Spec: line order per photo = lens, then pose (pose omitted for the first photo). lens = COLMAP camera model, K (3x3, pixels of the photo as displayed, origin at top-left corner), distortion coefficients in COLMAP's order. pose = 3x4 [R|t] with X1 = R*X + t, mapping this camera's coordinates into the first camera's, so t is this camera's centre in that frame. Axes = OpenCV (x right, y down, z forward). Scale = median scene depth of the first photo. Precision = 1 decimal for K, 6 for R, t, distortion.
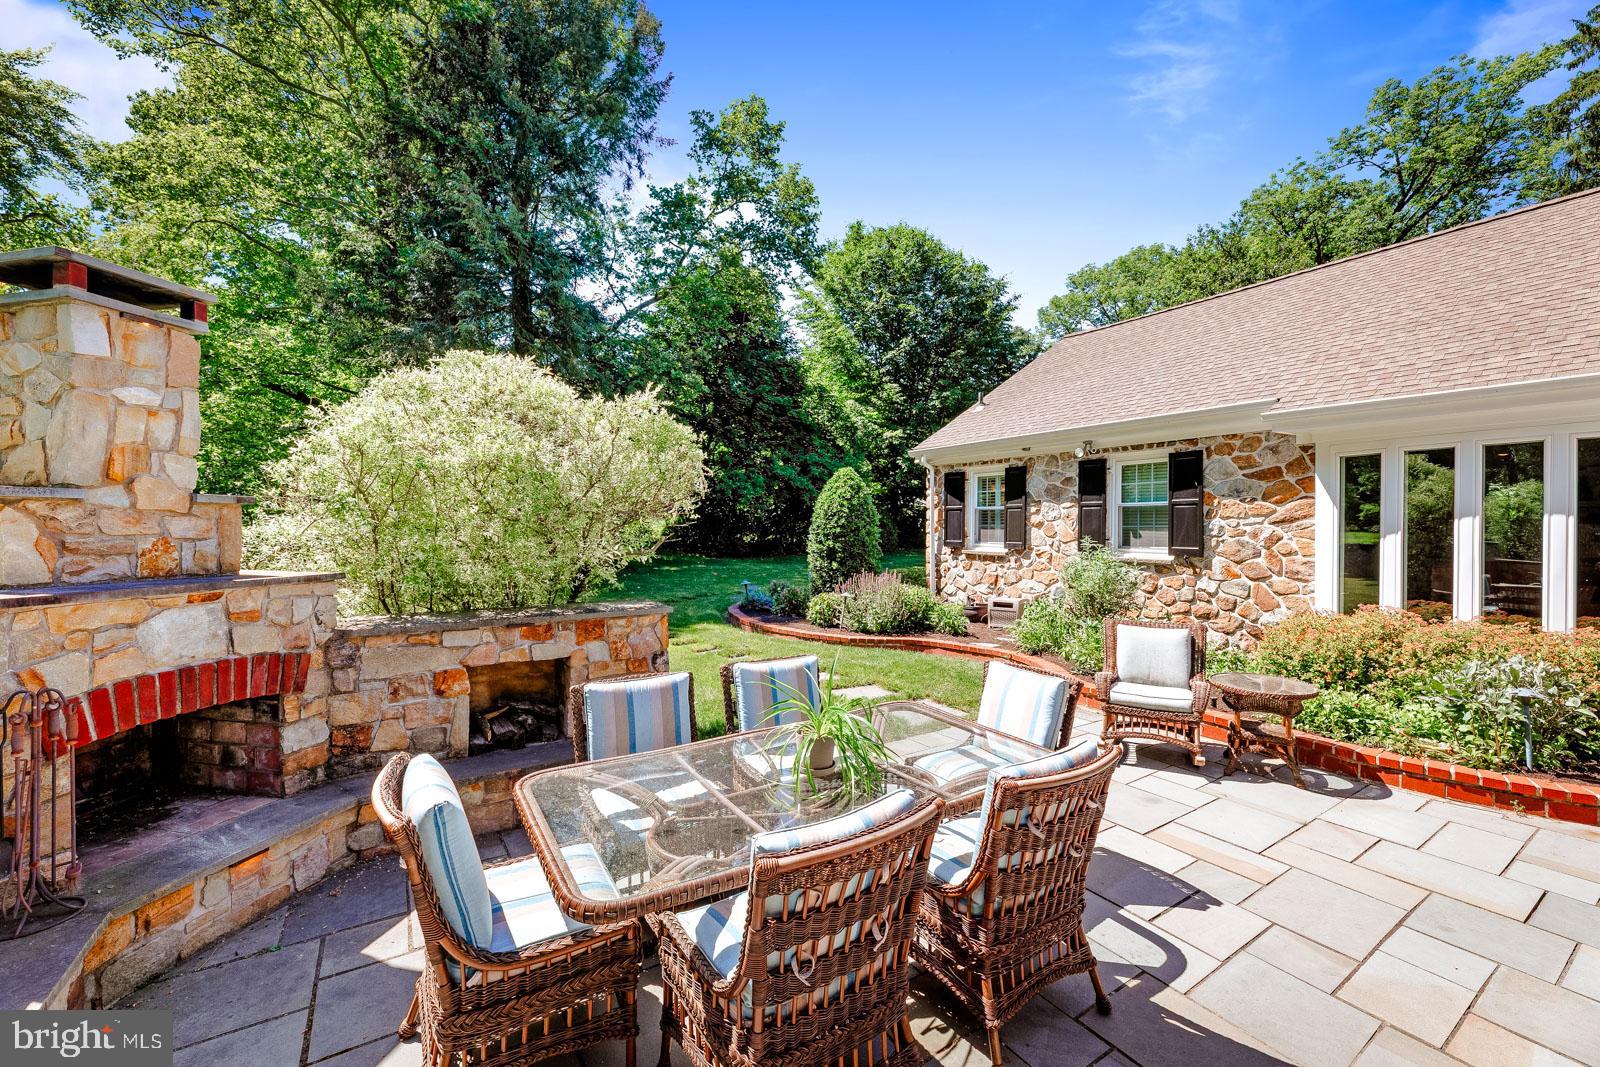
lens RADIAL K [[648.5, 0, 805.6], [0, 648.5, 532.5], [0, 0, 1]] dist [0.009612, -0.000683]
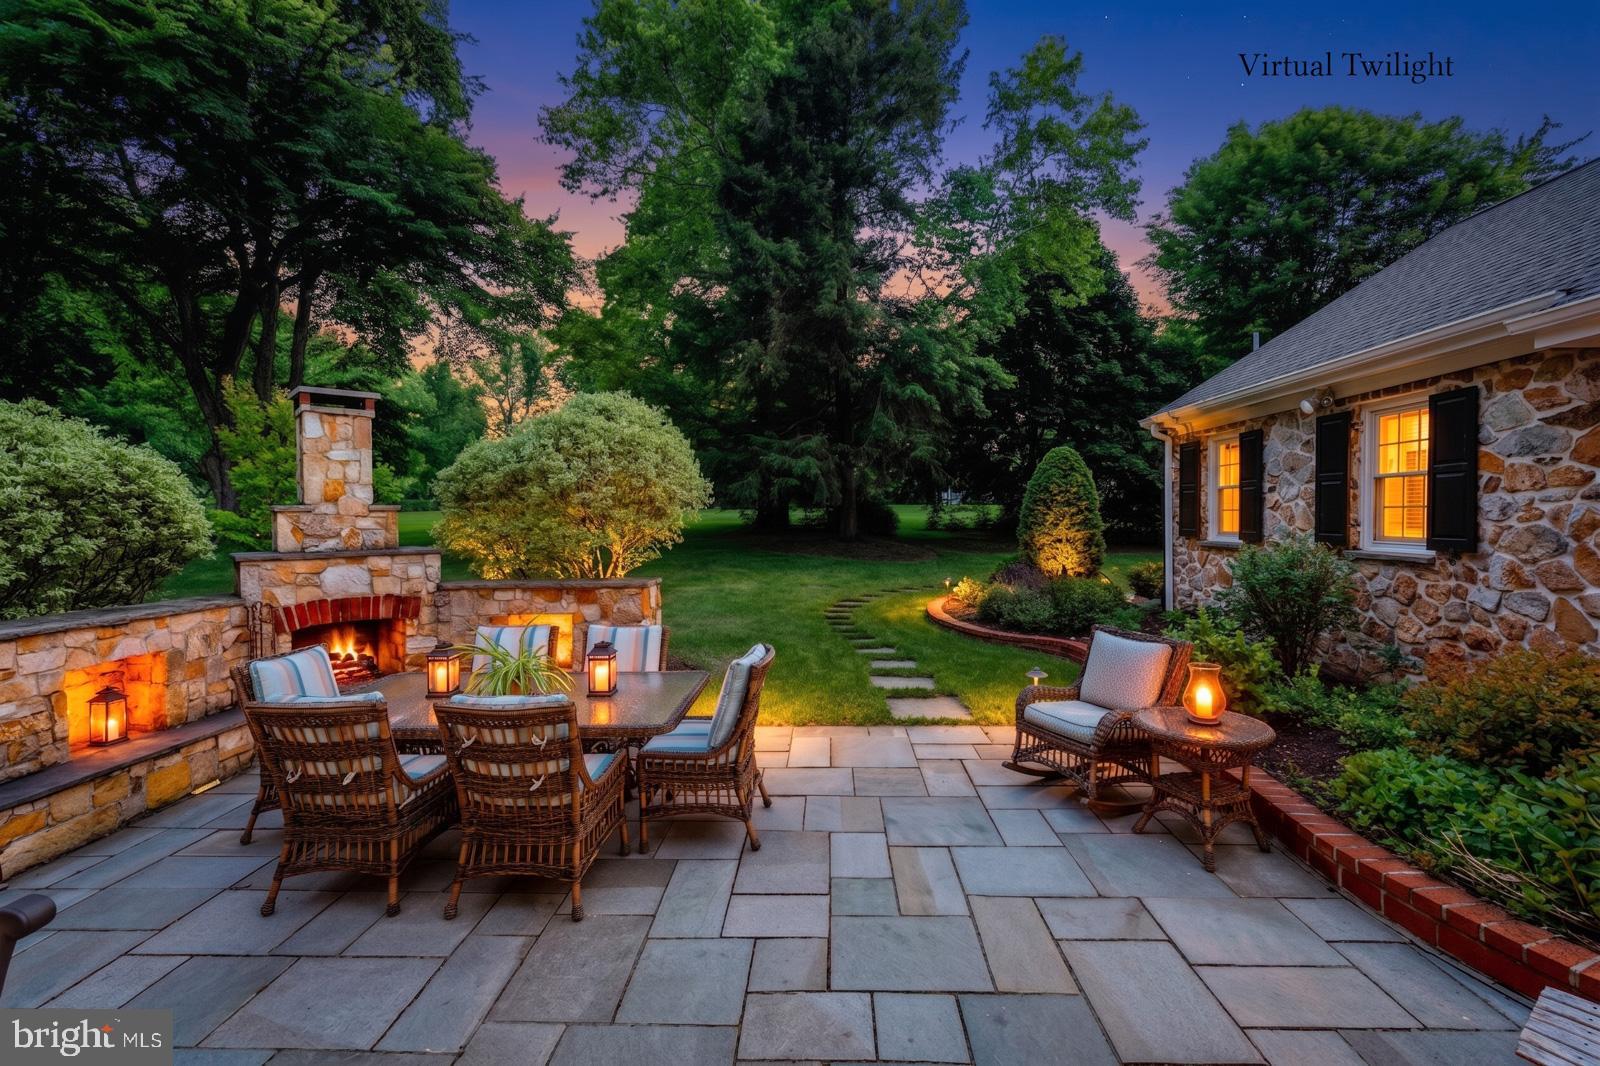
lens RADIAL K [[681.1, 0, 801.9], [0, 681.1, 527.1], [0, 0, 1]] dist [0.017085, 0.000193]
pose [[0.813068, -0.006231, -0.582135, 0.475253], [0.010474, 0.999937, 0.003925, 0.003077], [0.582074, -0.009289, 0.813083, 0.056290]]
